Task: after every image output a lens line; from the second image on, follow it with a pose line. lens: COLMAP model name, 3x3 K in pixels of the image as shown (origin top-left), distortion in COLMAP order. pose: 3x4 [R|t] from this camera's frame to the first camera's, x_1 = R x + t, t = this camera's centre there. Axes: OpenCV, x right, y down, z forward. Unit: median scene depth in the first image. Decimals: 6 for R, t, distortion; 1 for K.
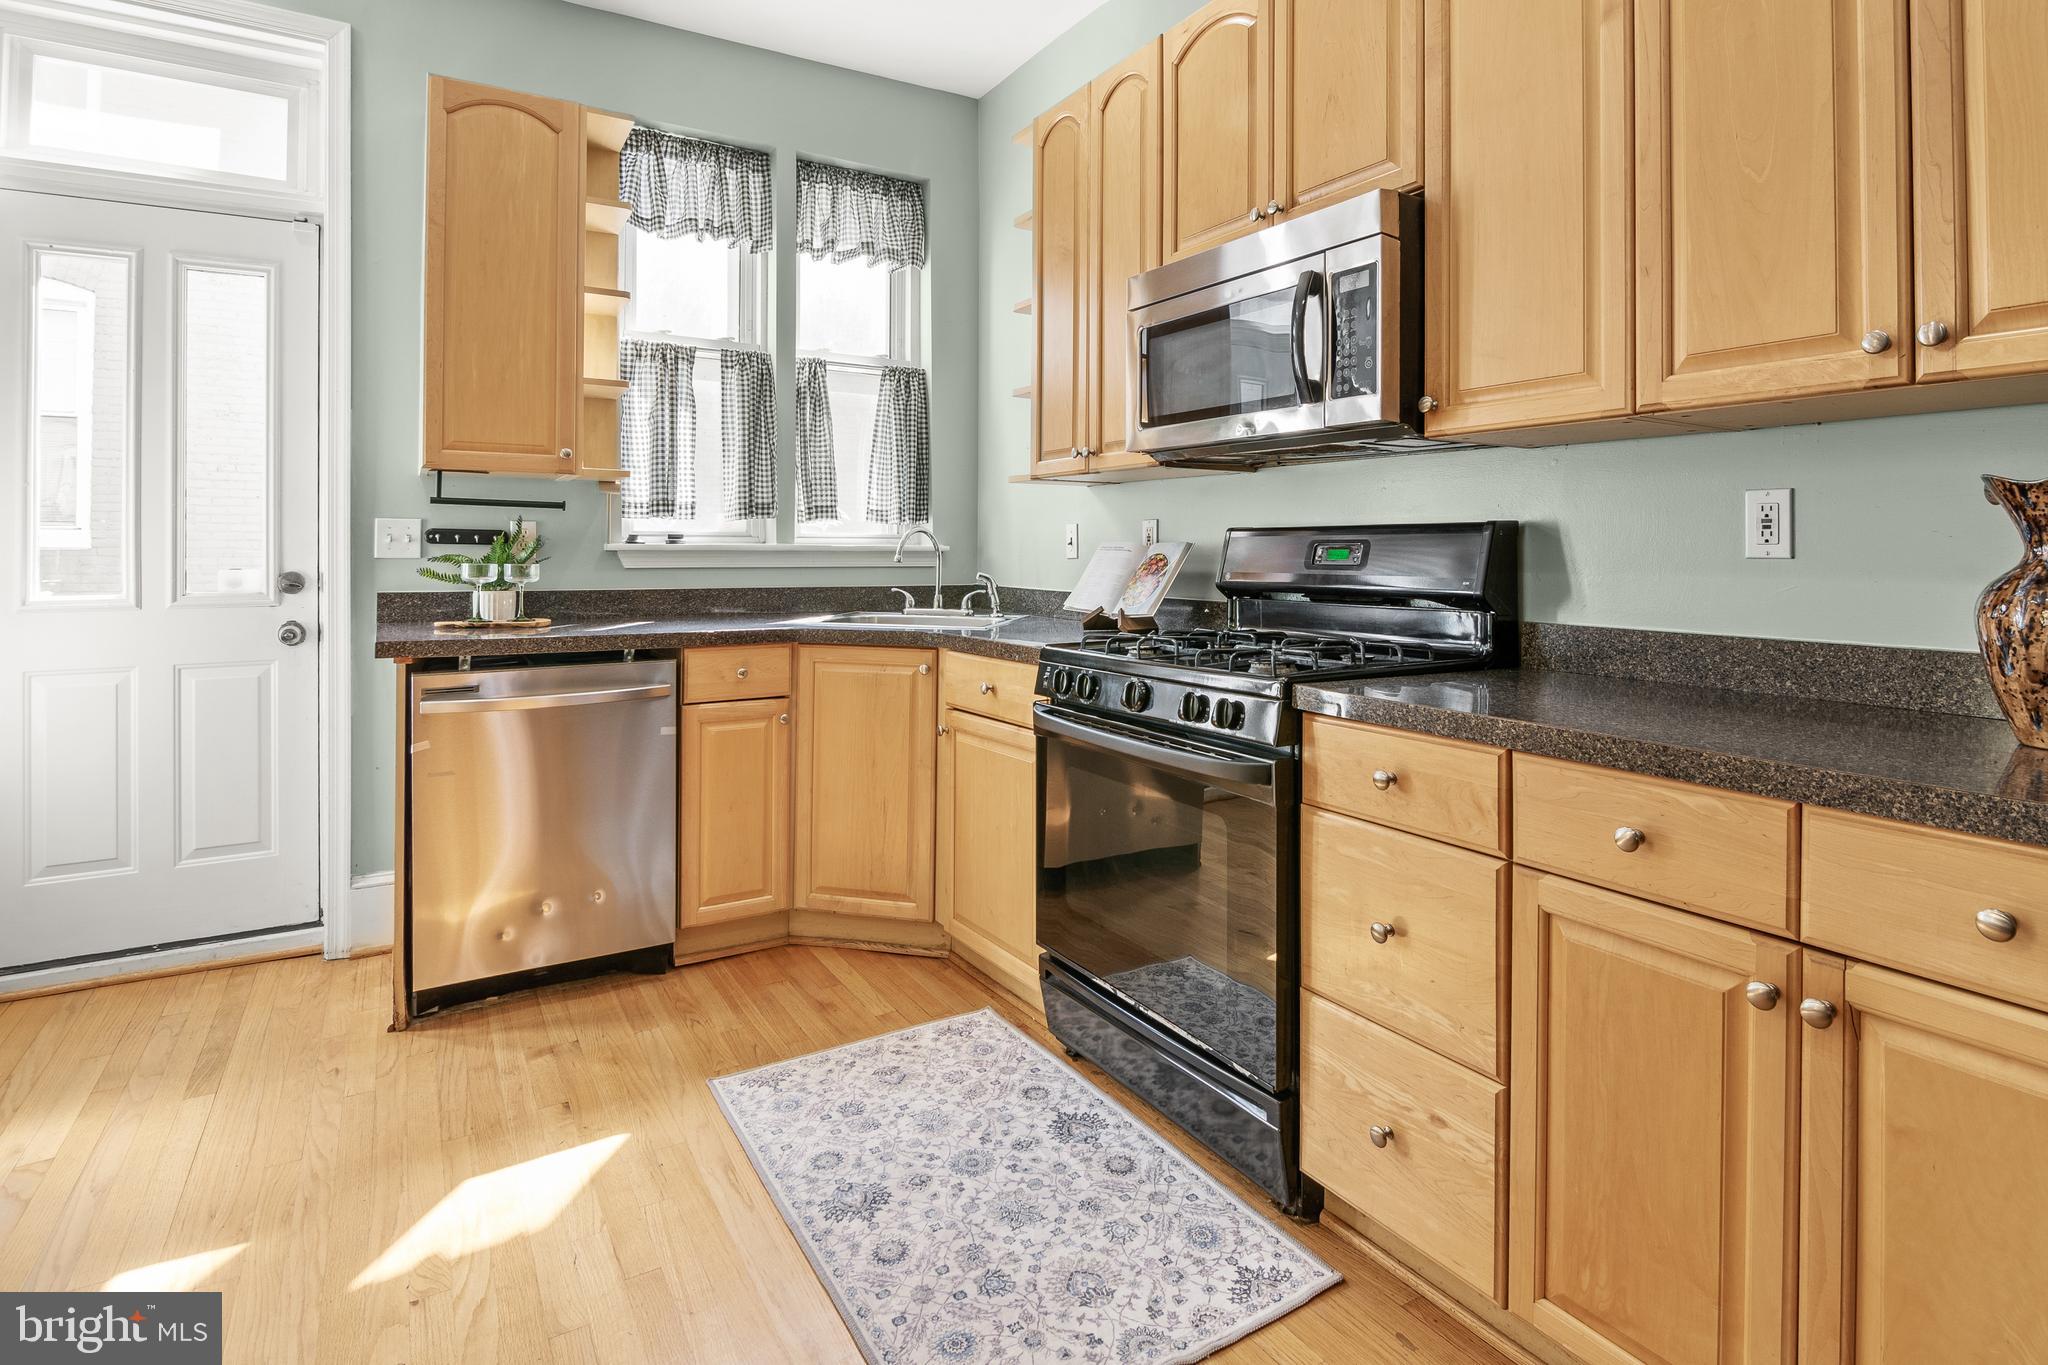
lens RADIAL K [[1045.4, 0, 1028.9], [0, 1045.4, 539.4], [0, 0, 1]] dist [-0.009922, -0.001209]
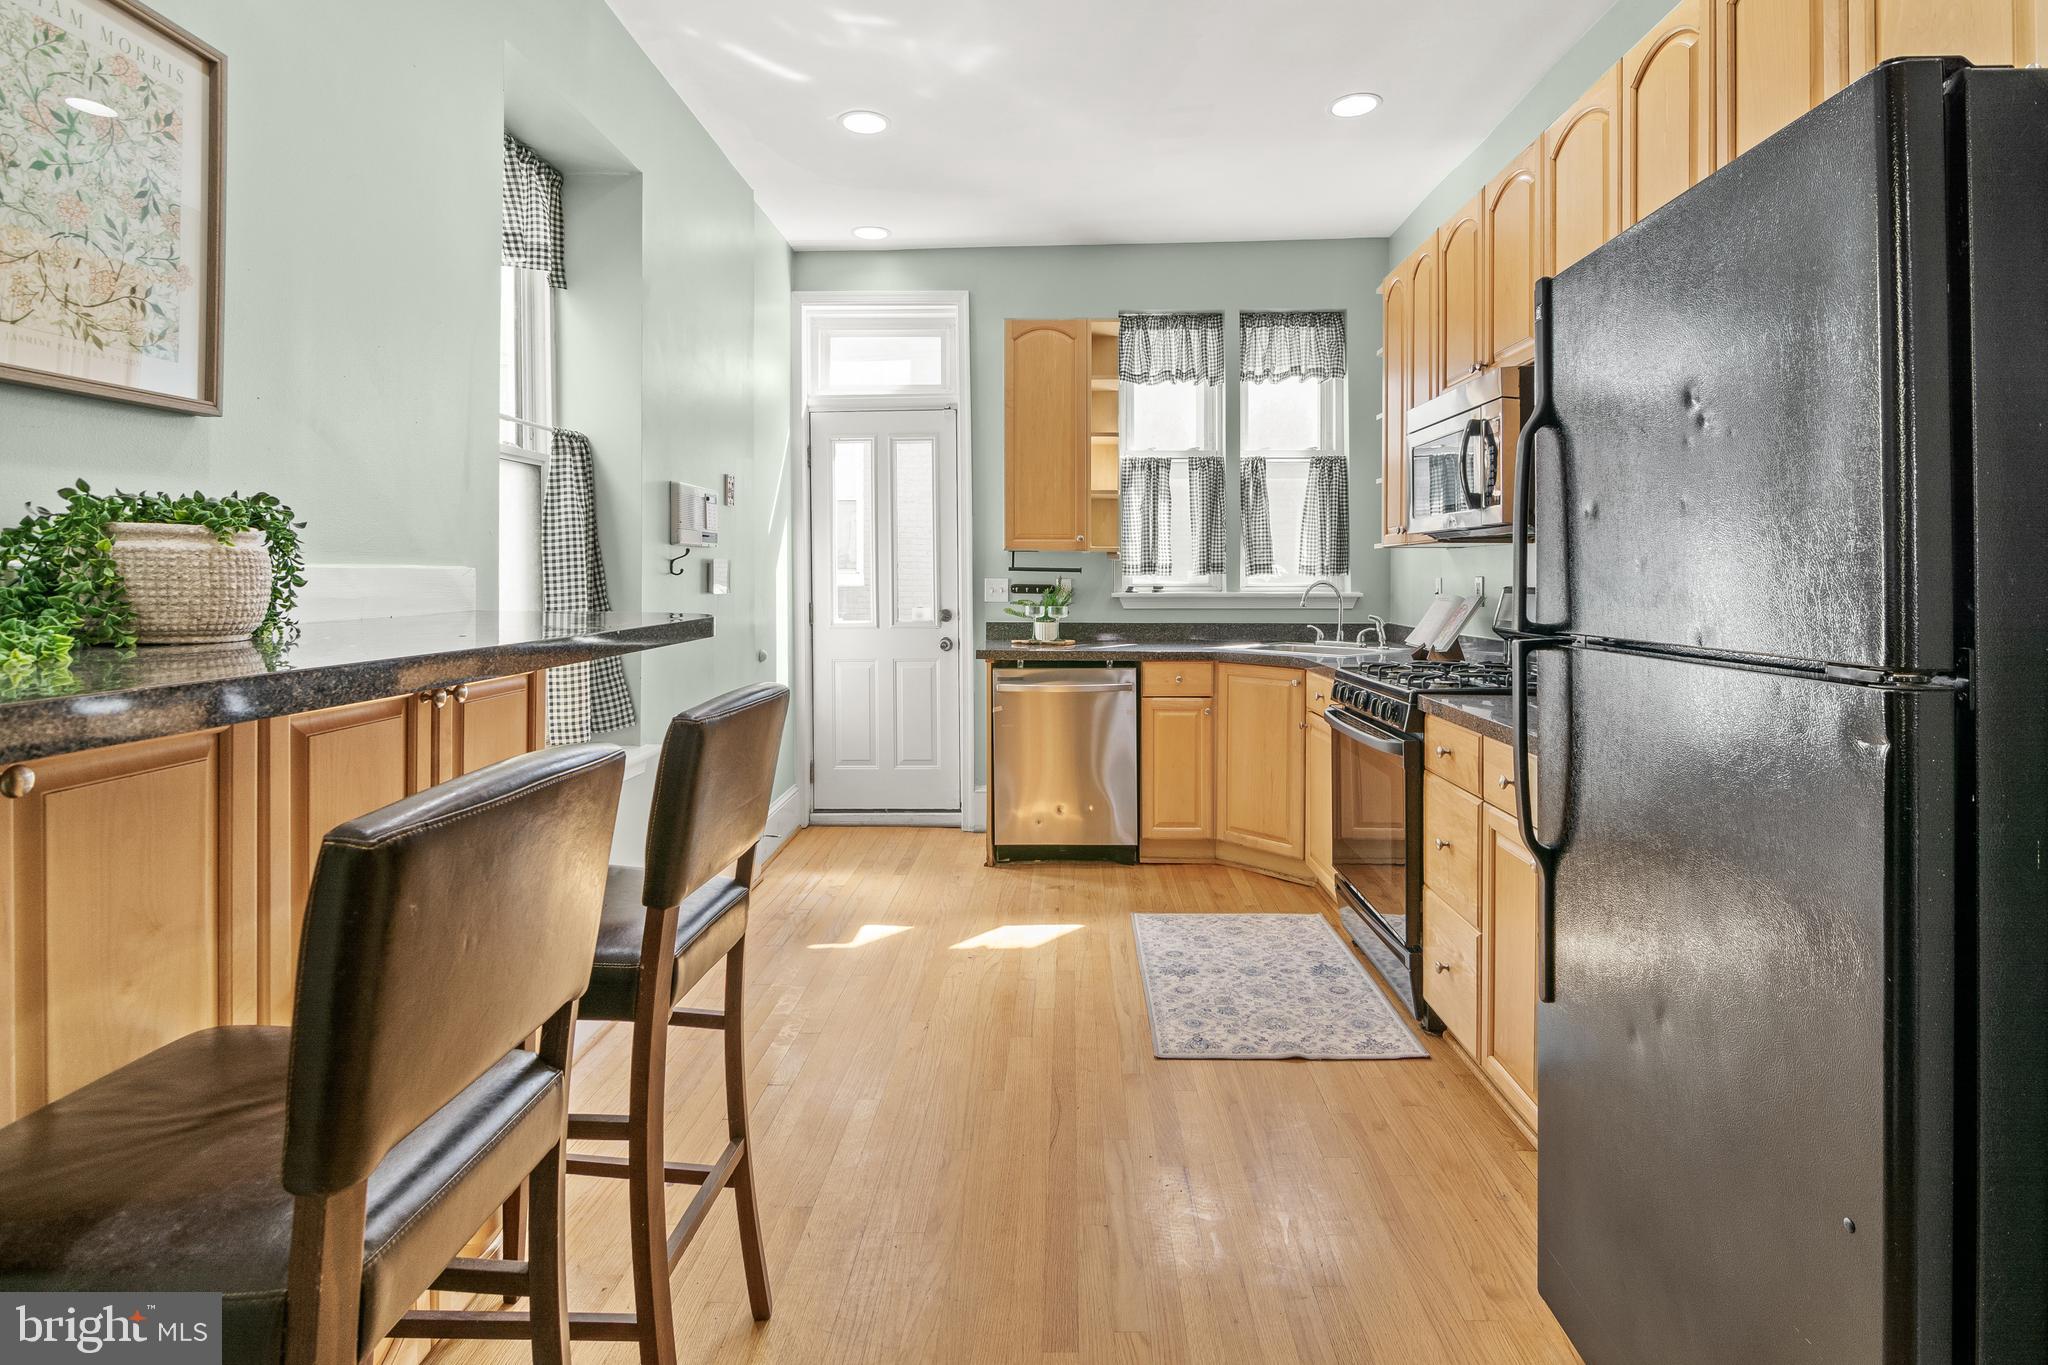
lens RADIAL K [[1042.9, 0, 1036.4], [0, 1042.9, 593.3], [0, 0, 1]] dist [-0.003537, -0.002305]
pose [[0.838084, 0.005636, -0.545513, 0.380359], [0.007484, 0.999734, 0.021827, -0.033023], [0.545490, -0.022376, 0.837818, -0.391625]]
